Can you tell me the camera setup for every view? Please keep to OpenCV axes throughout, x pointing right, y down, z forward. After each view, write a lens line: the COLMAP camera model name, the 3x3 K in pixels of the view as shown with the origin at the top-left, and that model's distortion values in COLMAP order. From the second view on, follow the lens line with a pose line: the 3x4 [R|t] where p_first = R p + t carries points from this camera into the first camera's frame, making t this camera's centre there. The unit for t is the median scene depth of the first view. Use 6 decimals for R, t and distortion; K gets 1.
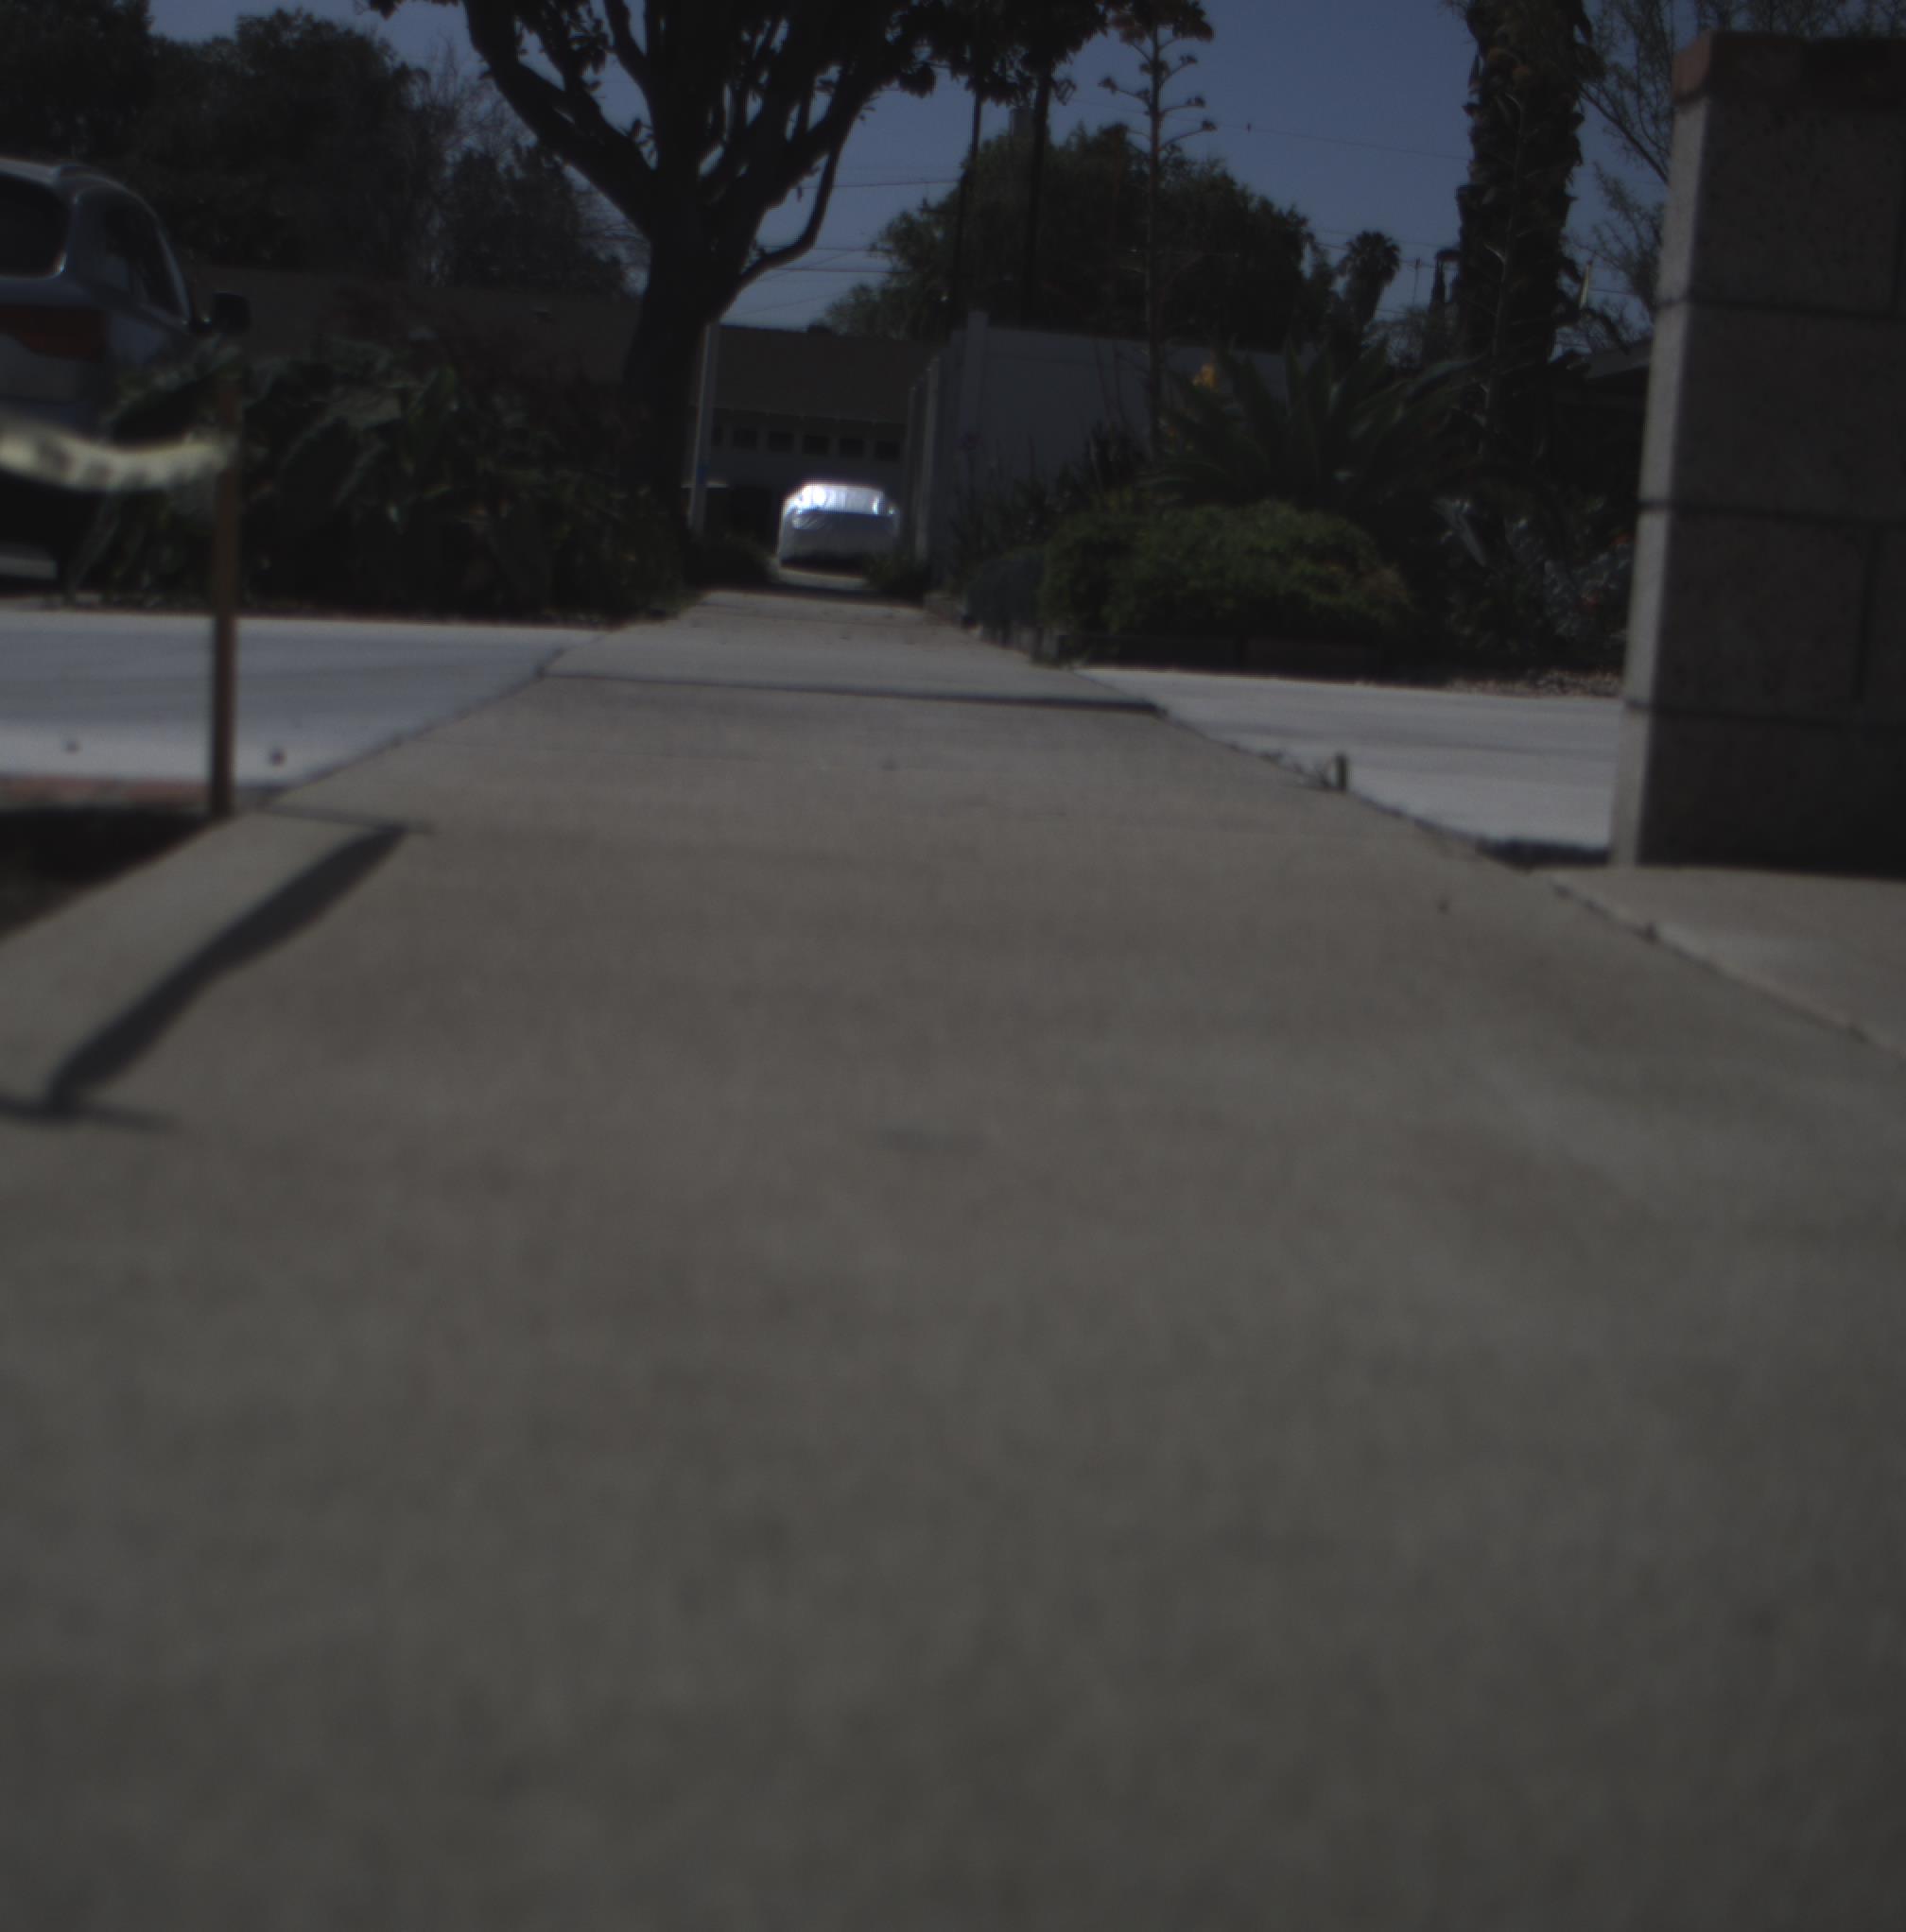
lens RADIAL K [[4276.5, 0, 705.4], [0, 4276.5, 964.6], [0, 0, 1]] dist [-0.169112, 0.741756]
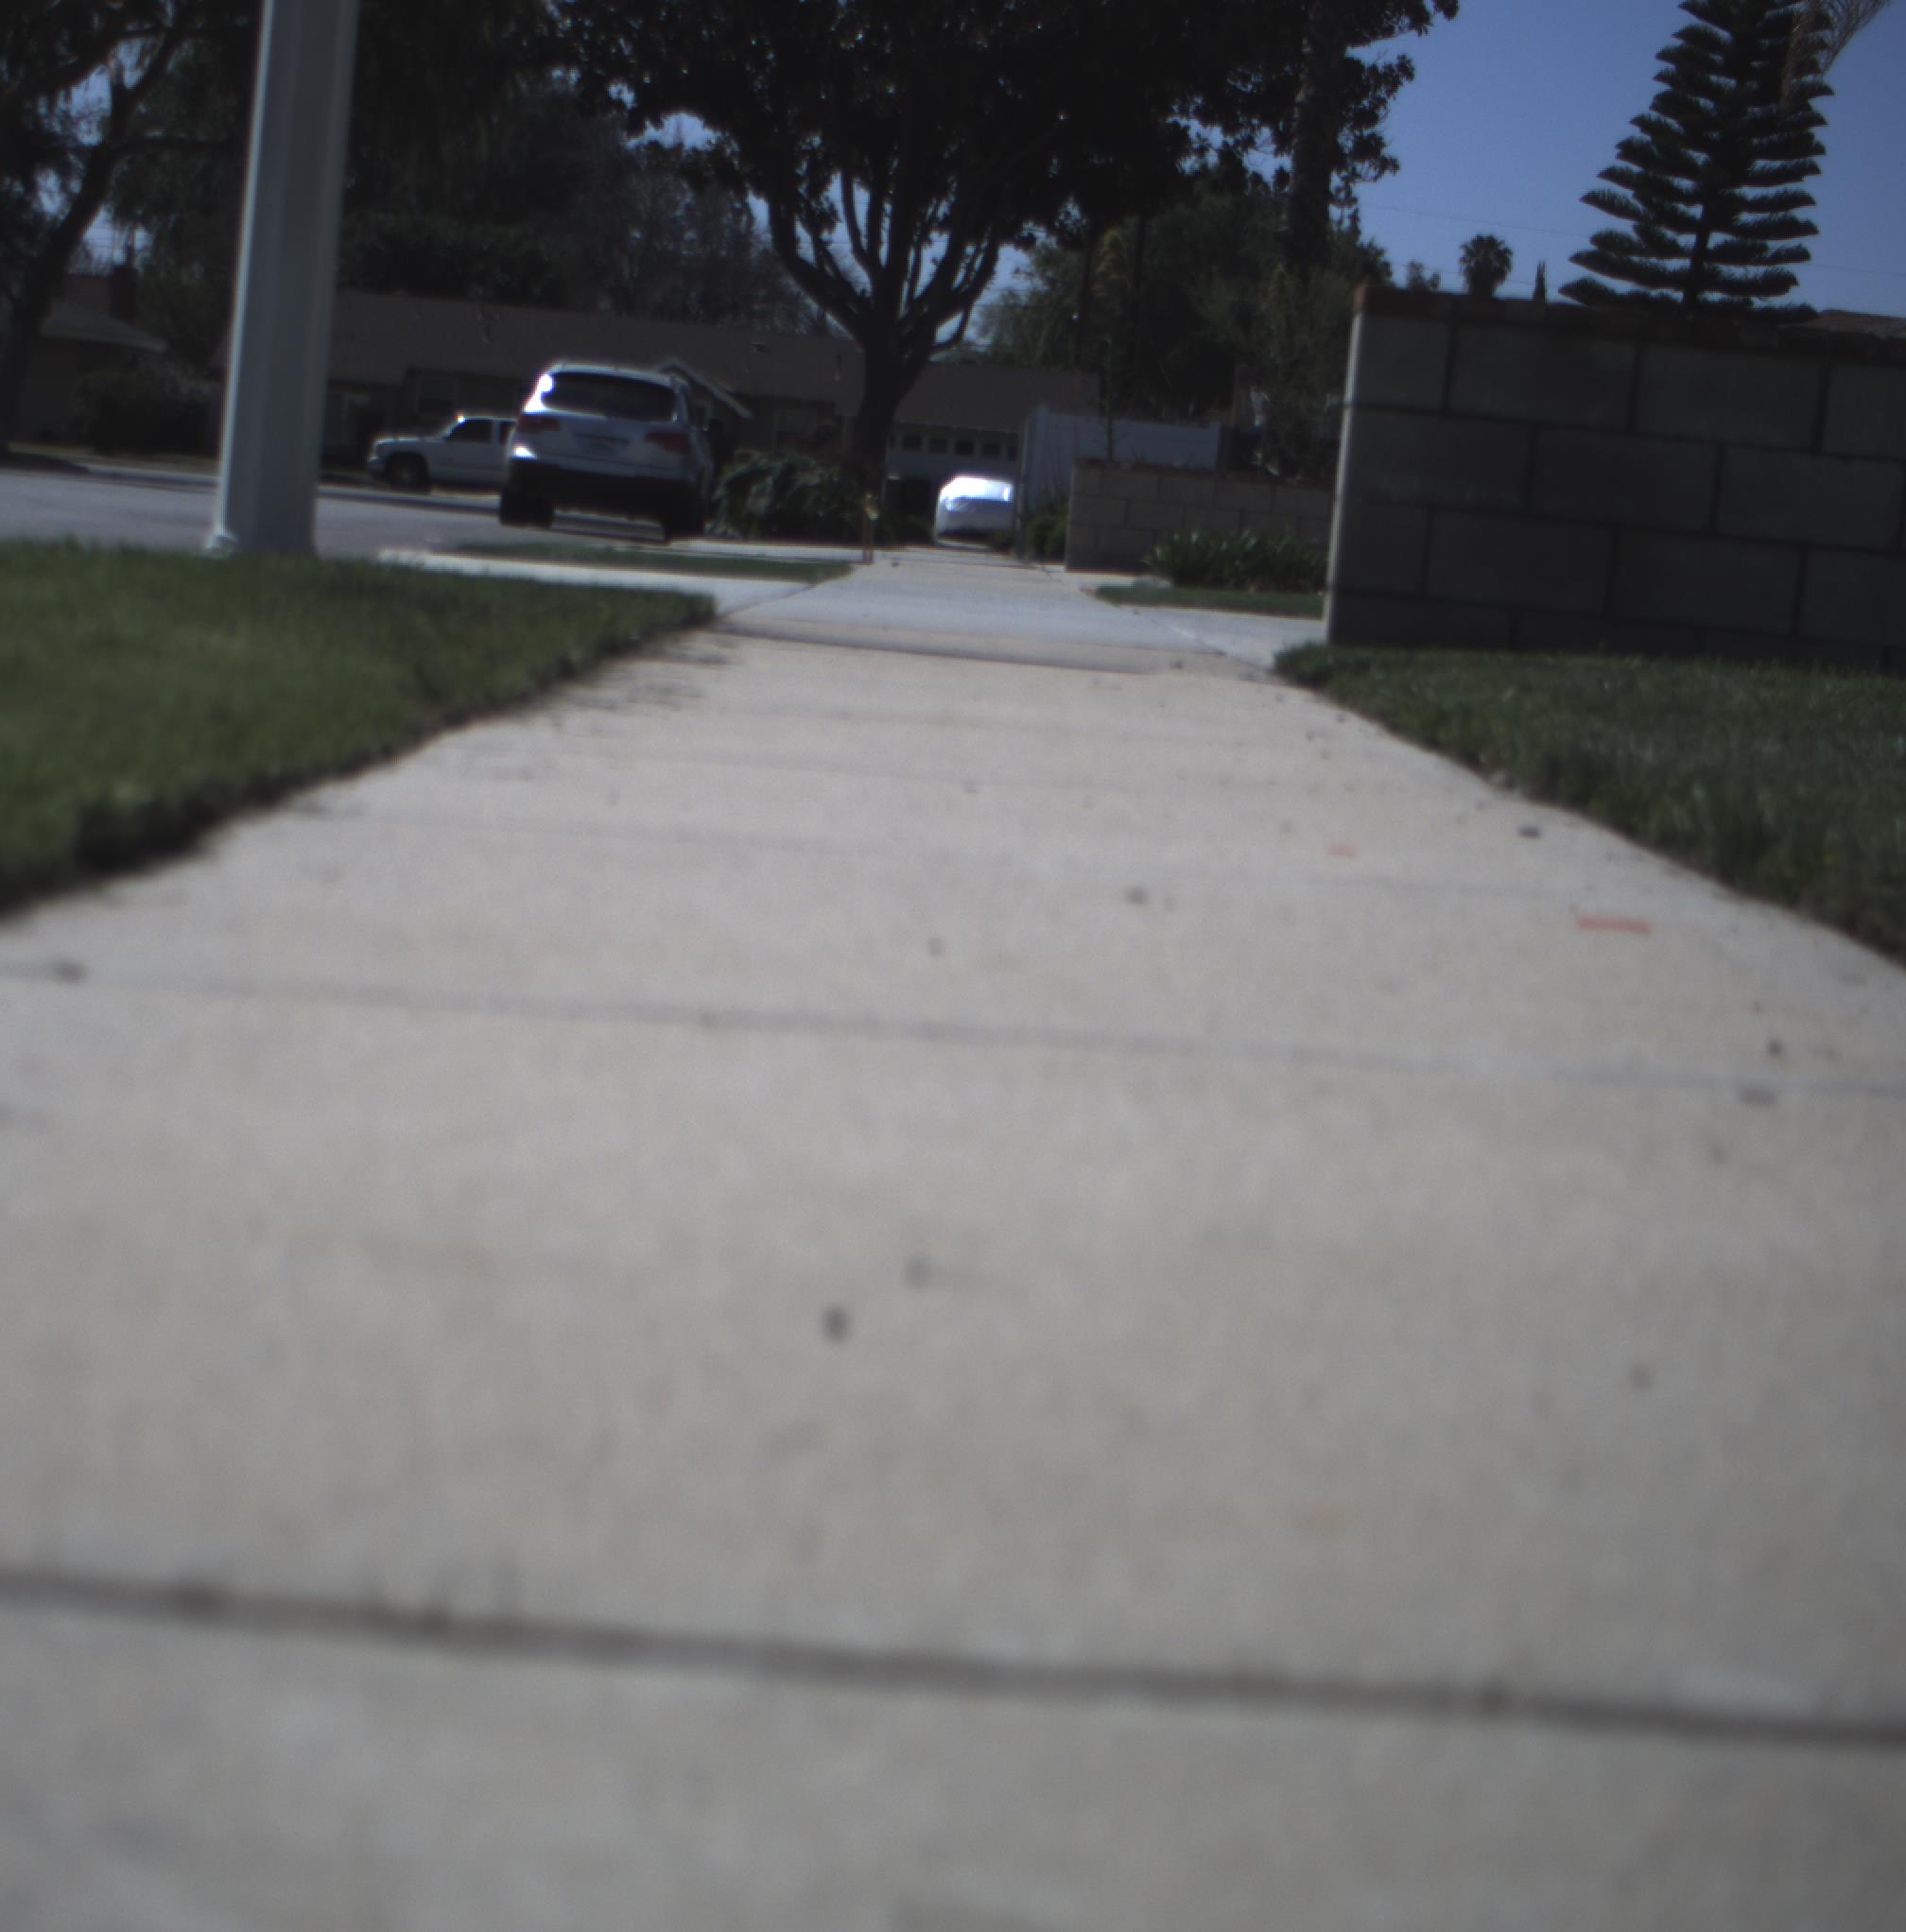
lens RADIAL K [[4276.5, 0, 705.4], [0, 4276.5, 964.6], [0, 0, 1]] dist [-0.169112, 0.741756]
pose [[0.999320, 0.012721, -0.034598, -0.013276], [-0.012506, 0.999901, 0.006441, 0.062066], [0.034677, -0.006004, 0.999381, -0.643057]]
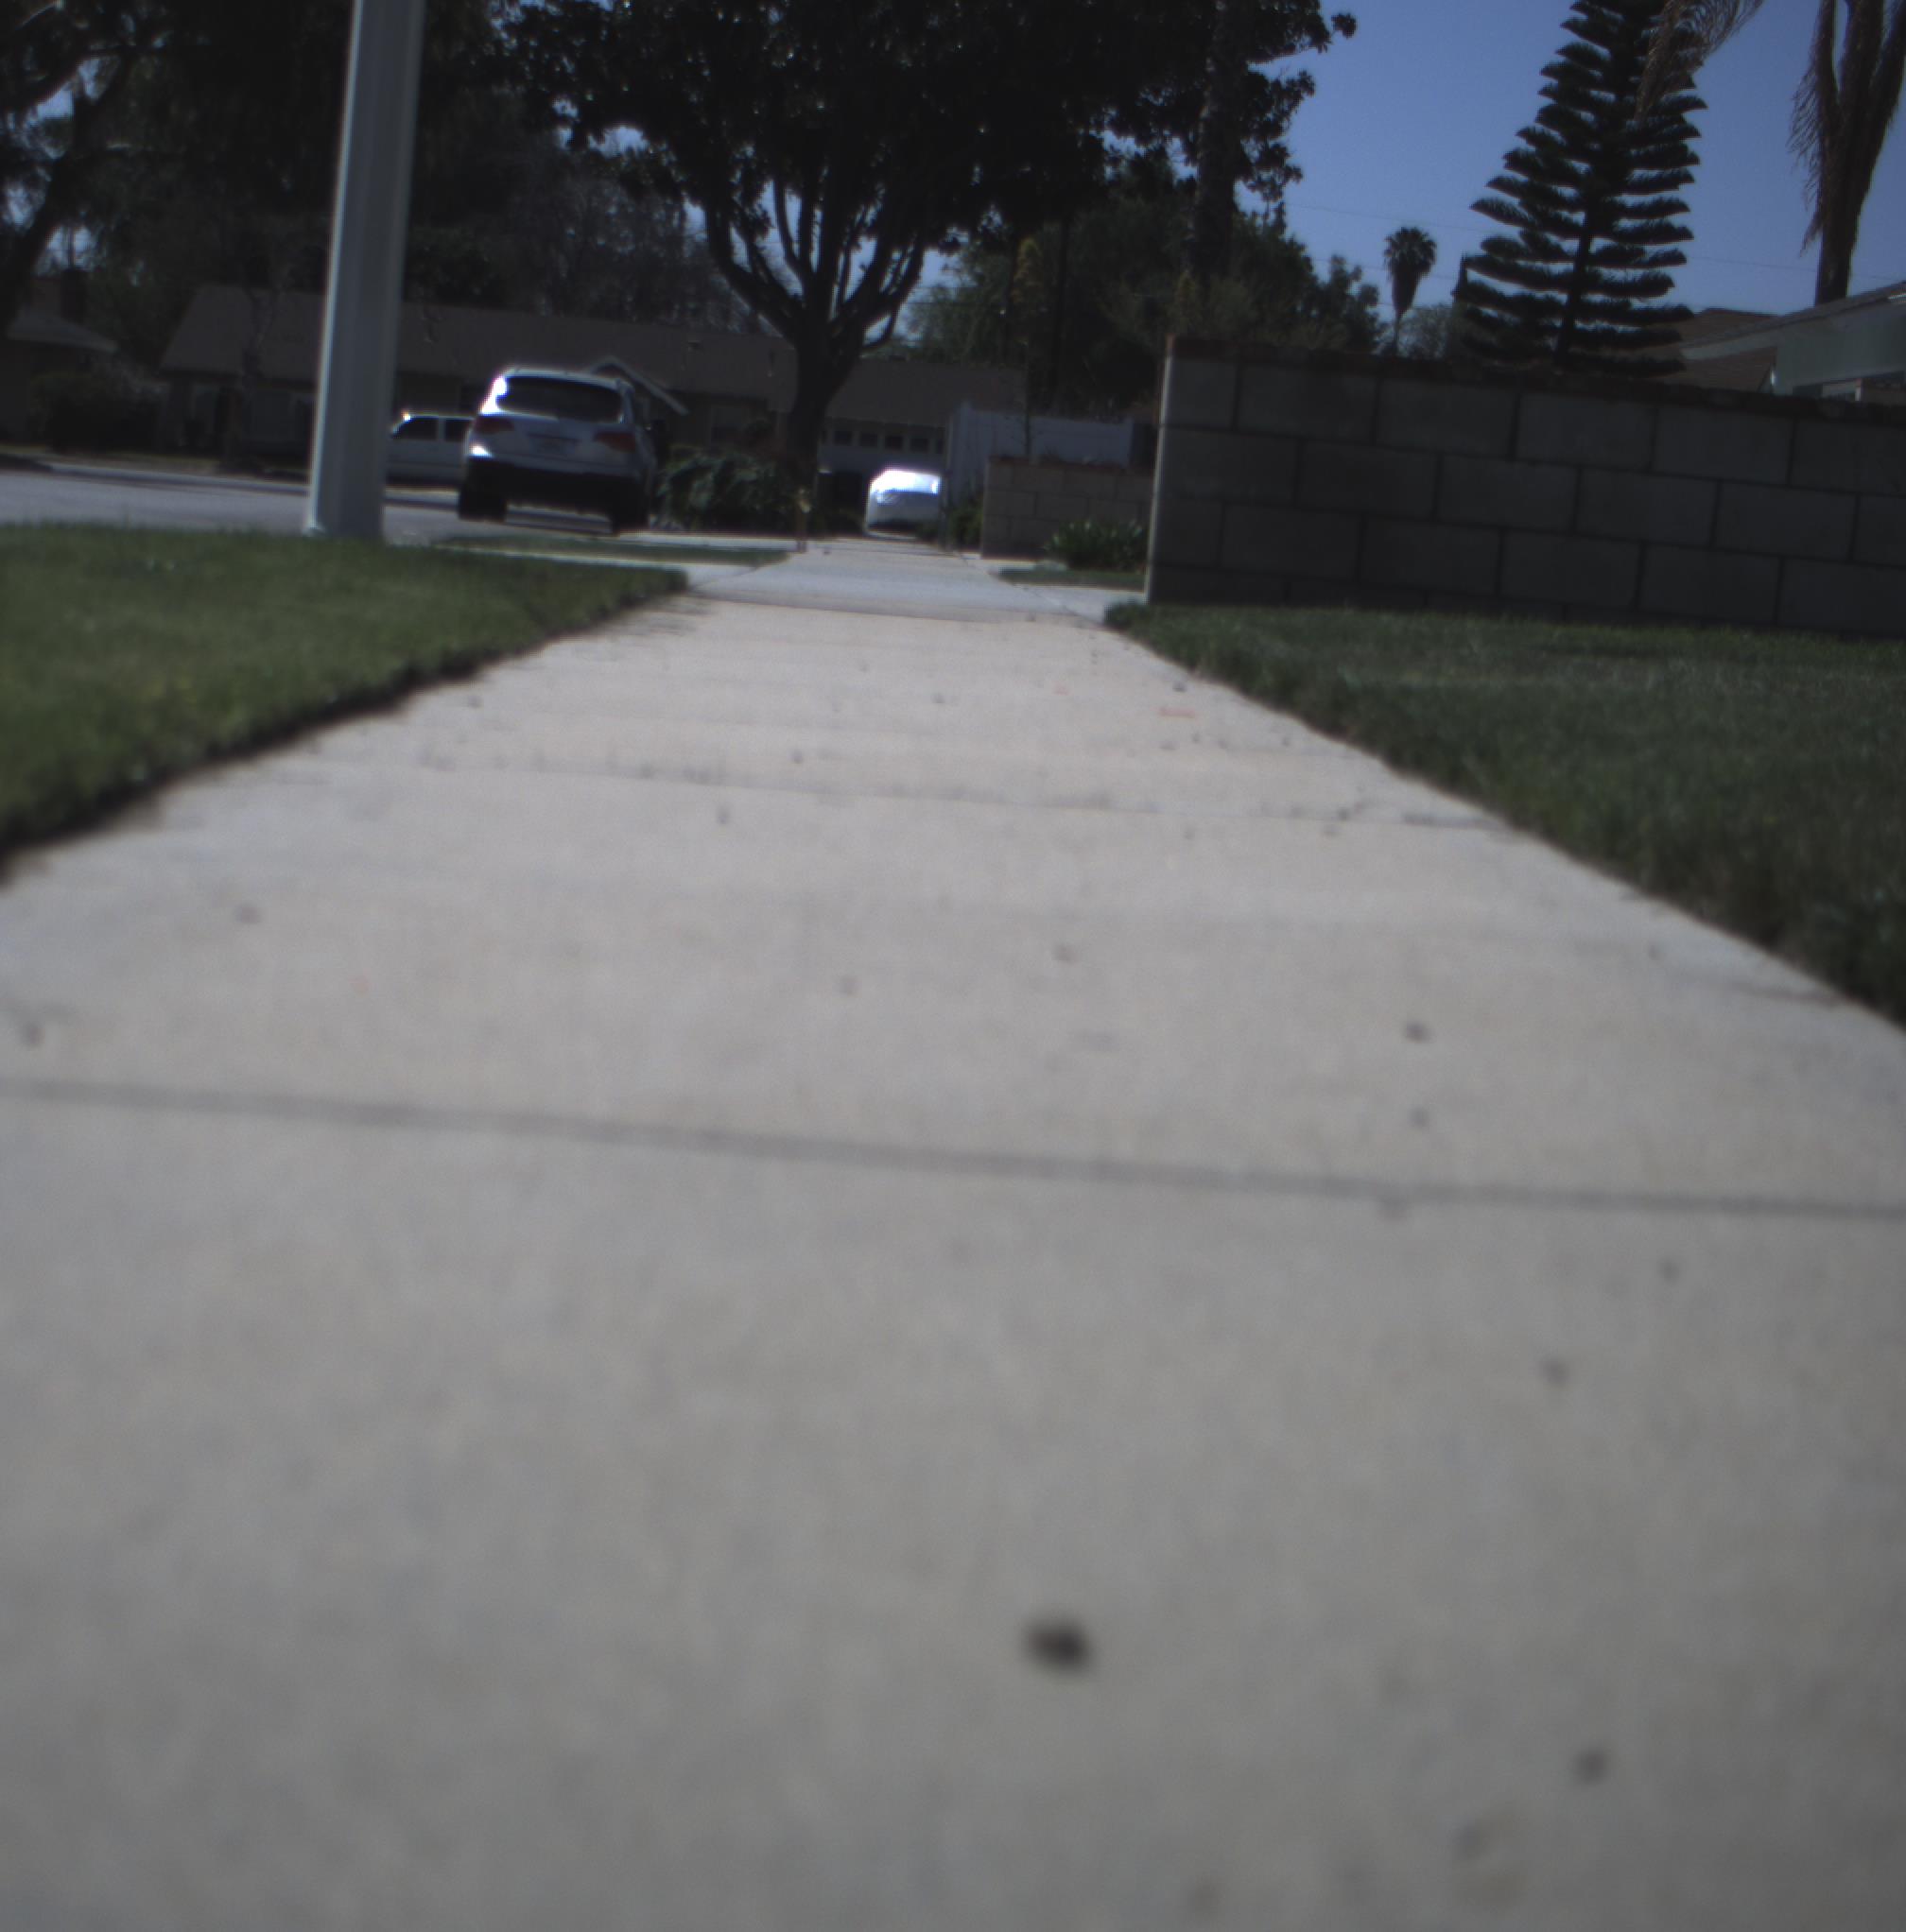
lens RADIAL K [[4276.5, 0, 705.4], [0, 4276.5, 964.6], [0, 0, 1]] dist [-0.169112, 0.741756]
pose [[0.999791, 0.005957, -0.019577, -0.013562], [-0.005803, 0.999952, 0.007897, 0.069542], [0.019624, -0.007782, 0.999777, -0.719725]]
